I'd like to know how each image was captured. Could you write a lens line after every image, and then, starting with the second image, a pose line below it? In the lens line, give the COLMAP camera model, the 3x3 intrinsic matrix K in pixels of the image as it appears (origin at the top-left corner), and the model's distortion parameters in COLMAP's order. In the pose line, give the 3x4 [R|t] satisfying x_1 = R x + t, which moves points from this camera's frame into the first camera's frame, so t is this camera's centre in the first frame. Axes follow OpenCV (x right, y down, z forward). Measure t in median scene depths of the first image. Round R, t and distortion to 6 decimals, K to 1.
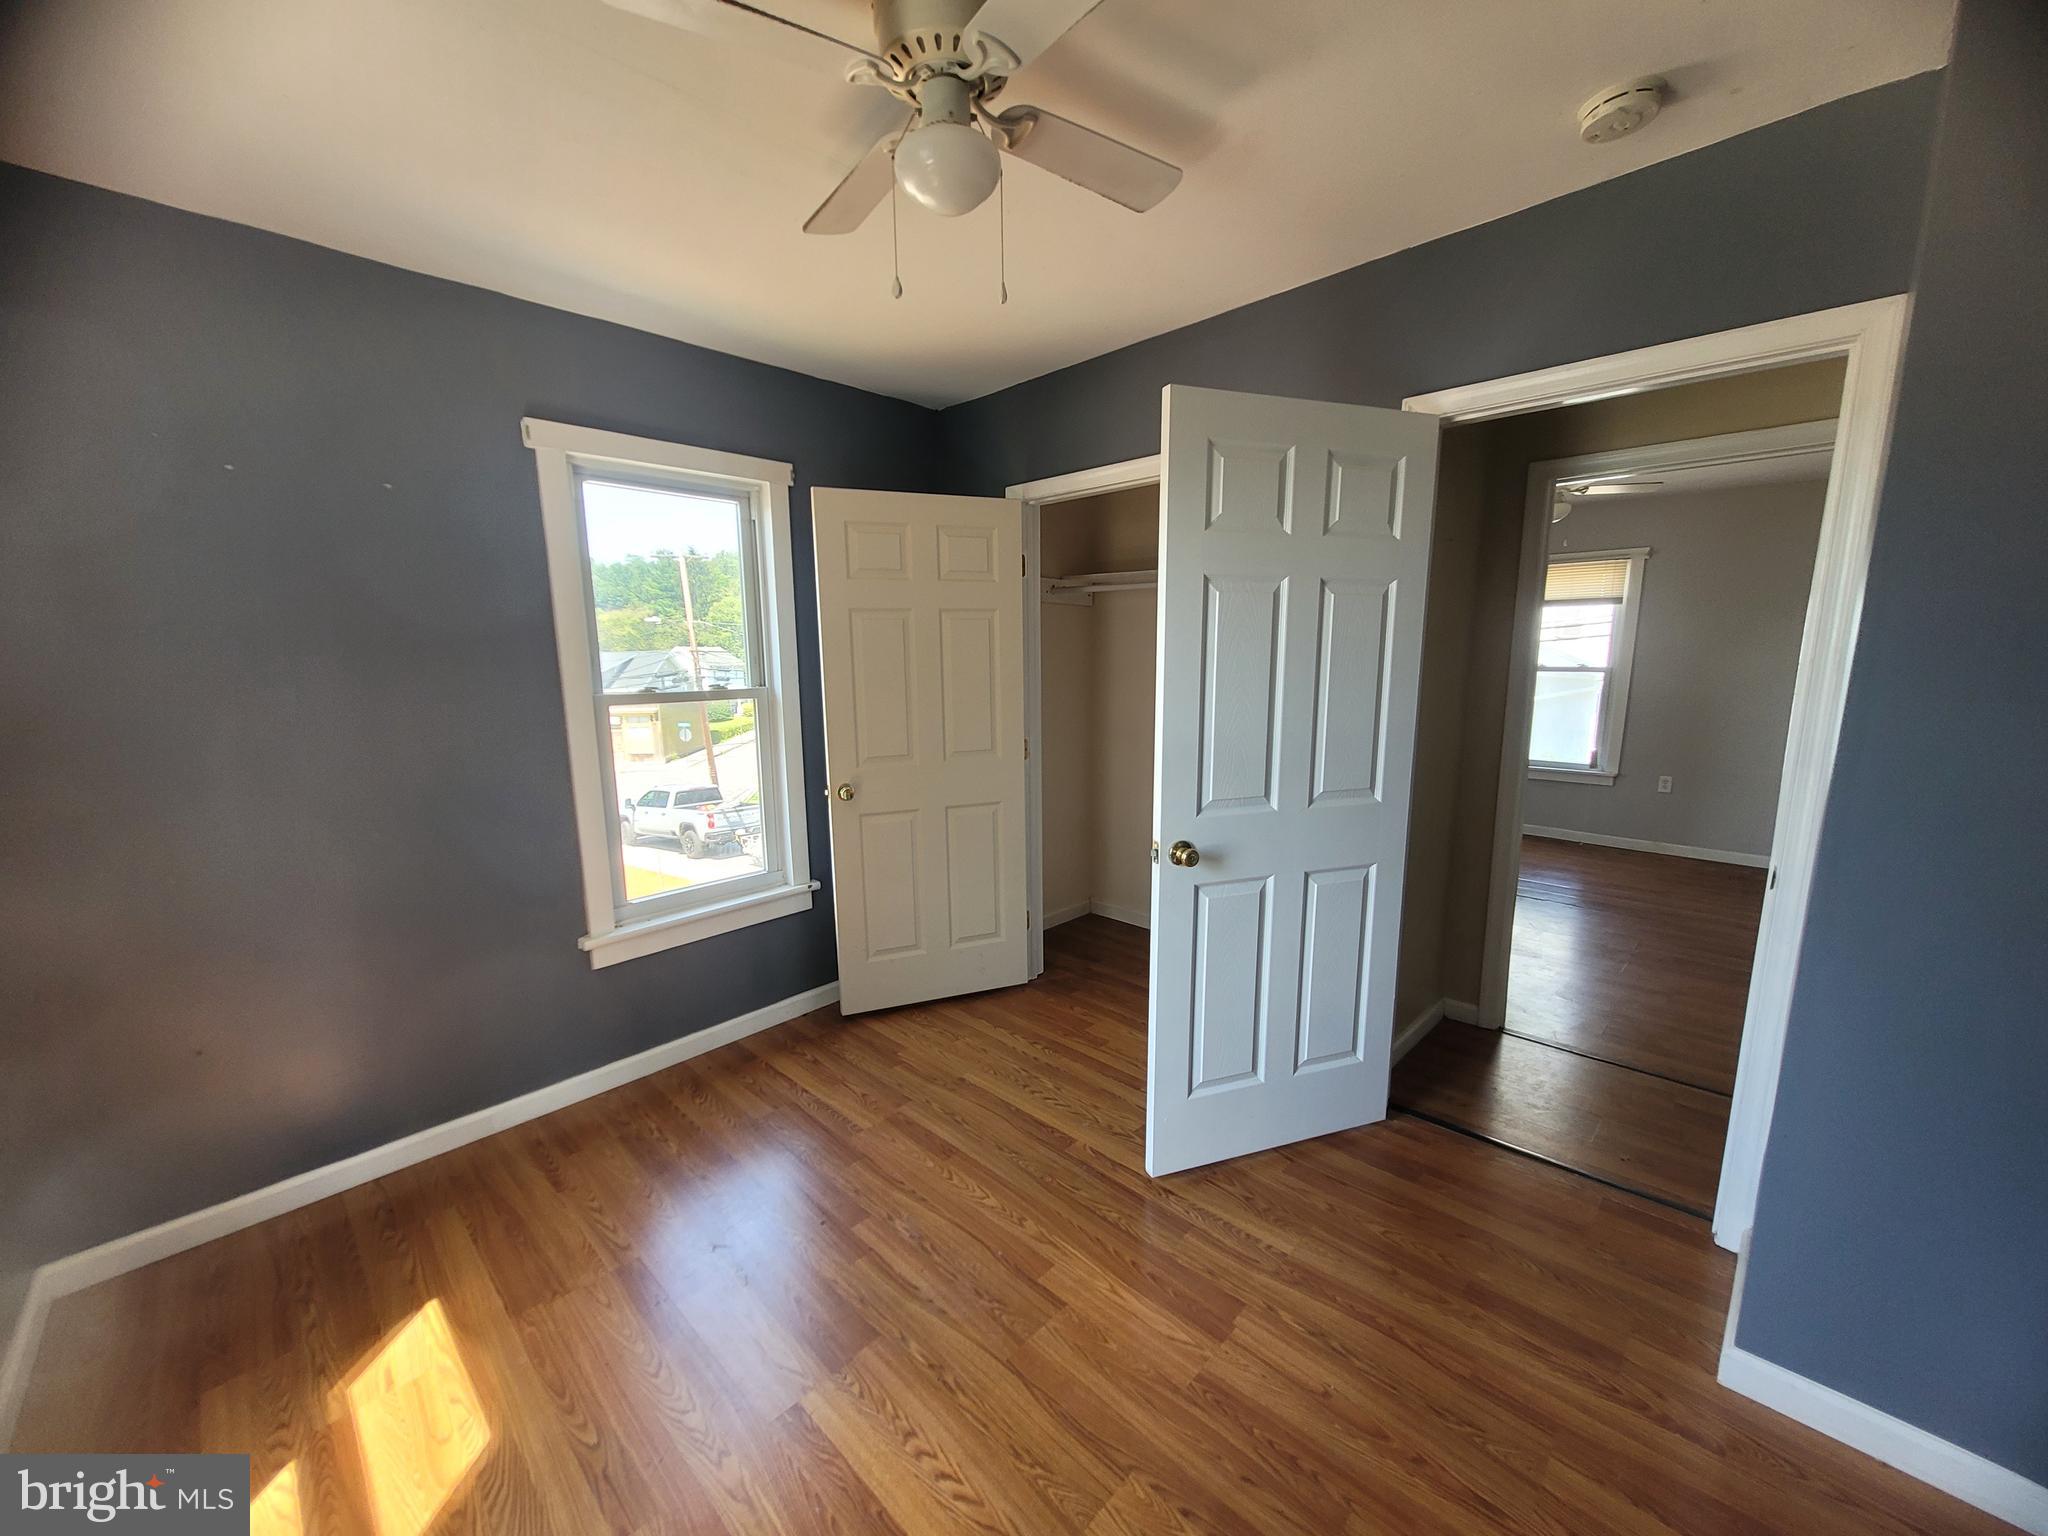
lens RADIAL K [[793.4, 0, 1026.4], [0, 793.4, 782.4], [0, 0, 1]] dist [0.009902, -0.003549]
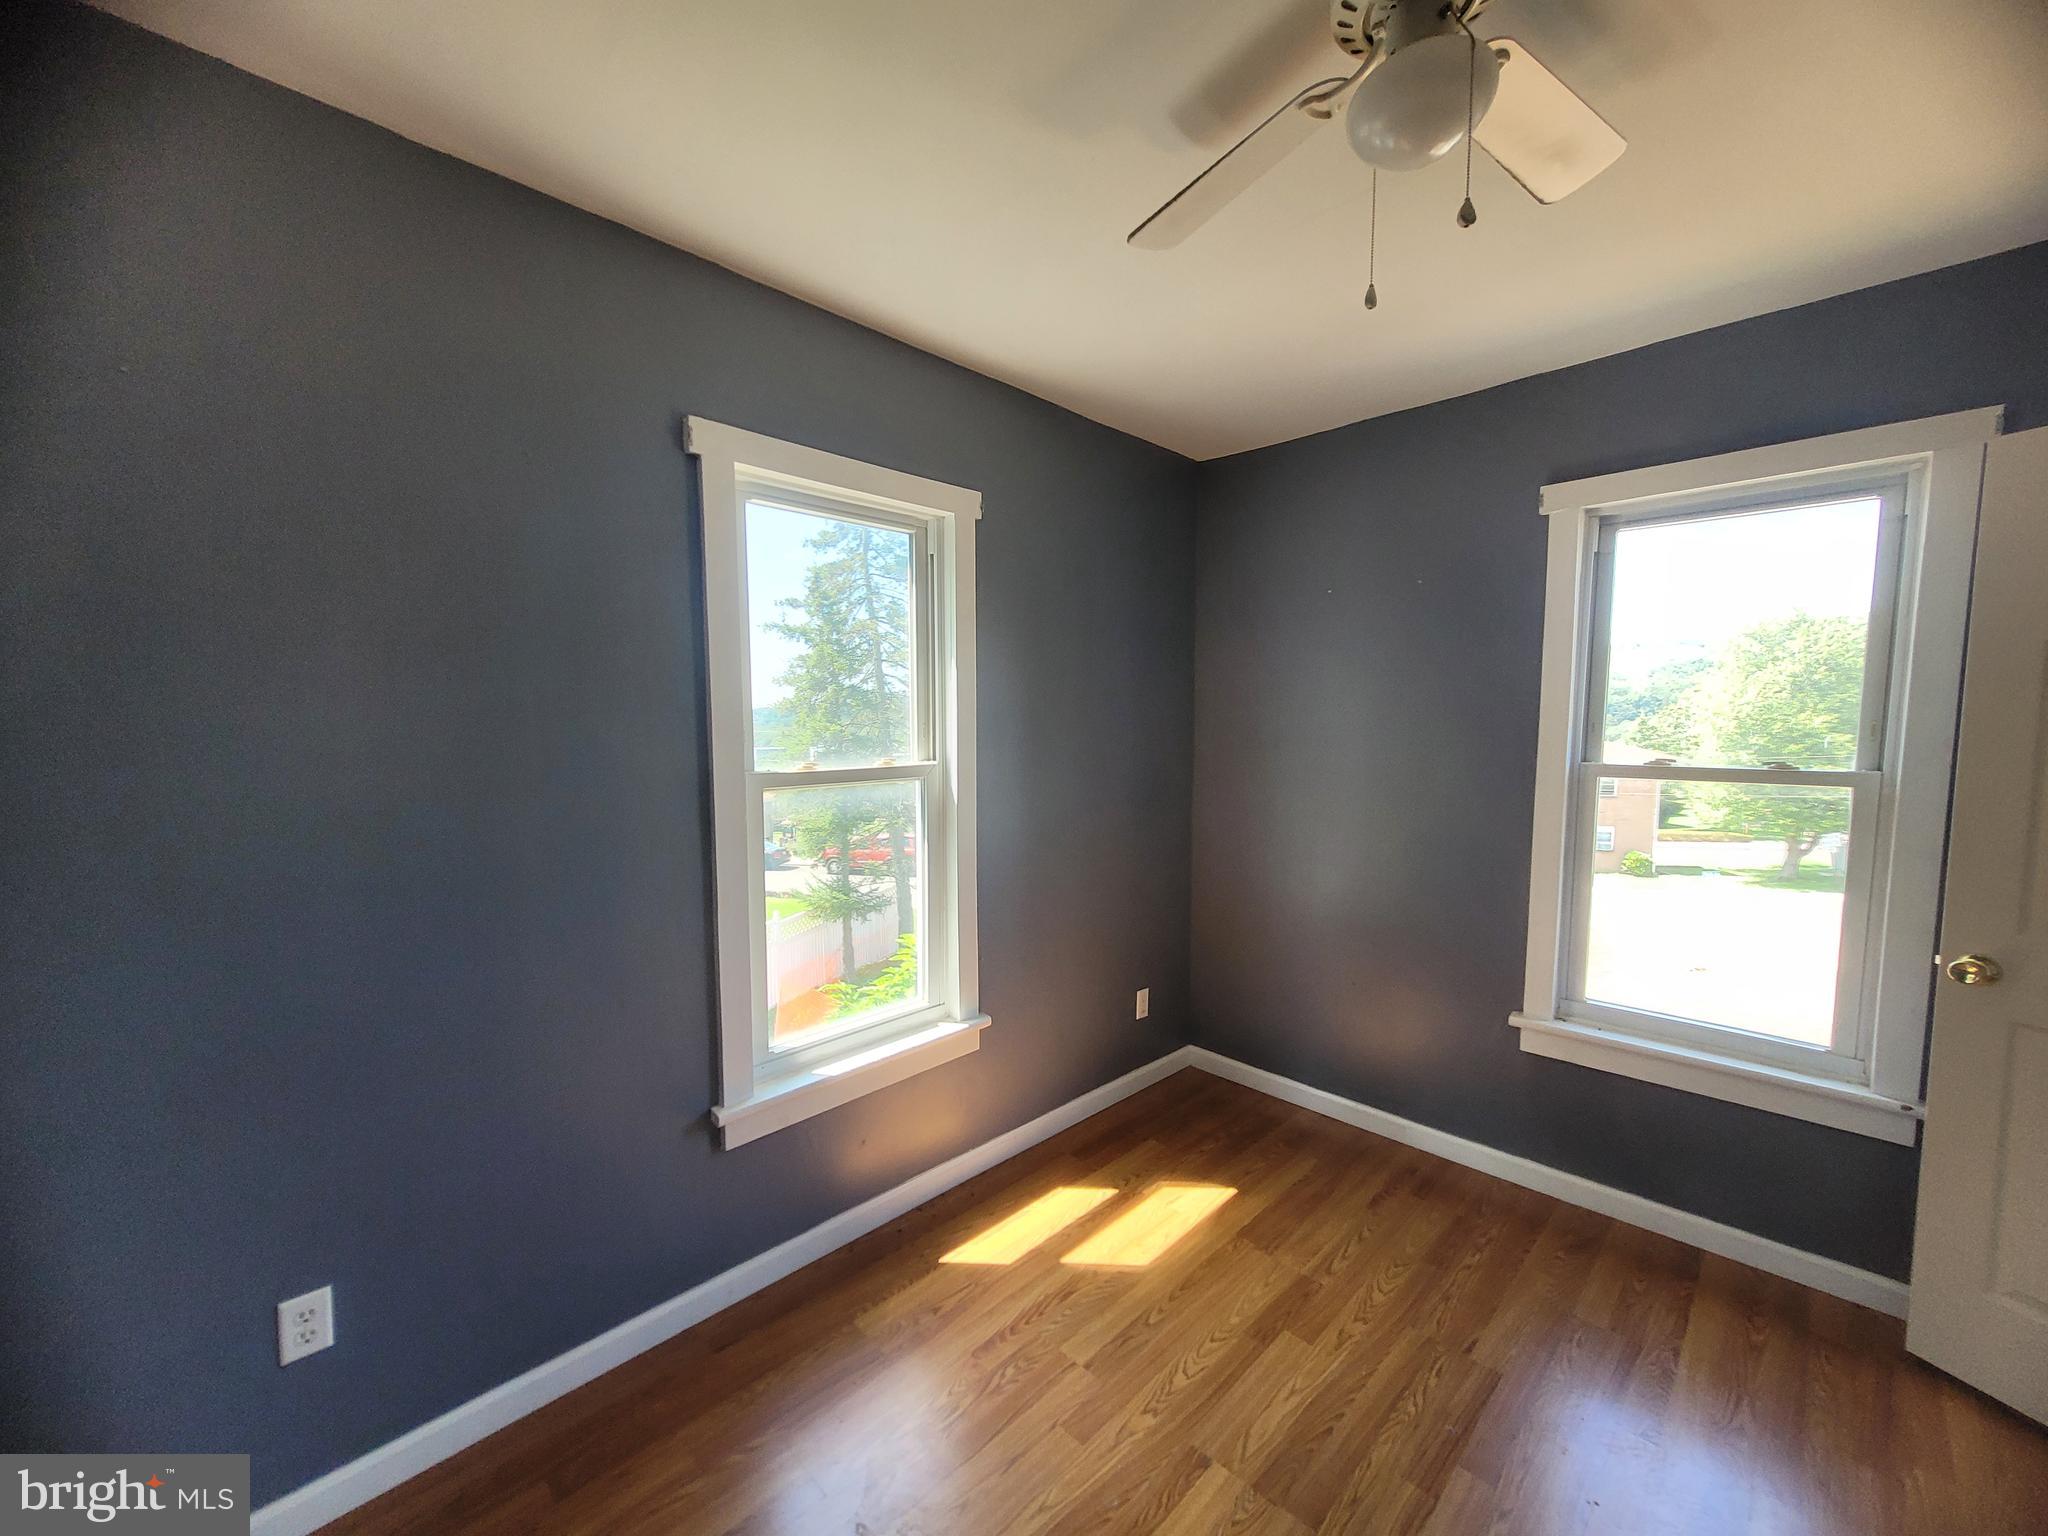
lens RADIAL K [[793.4, 0, 1026.4], [0, 793.4, 782.4], [0, 0, 1]] dist [0.009902, -0.003549]
pose [[-0.017900, 0.096965, -0.995127, 0.406140], [-0.158974, 0.982349, 0.098579, -0.082545], [0.987121, 0.159964, -0.002169, 0.399271]]
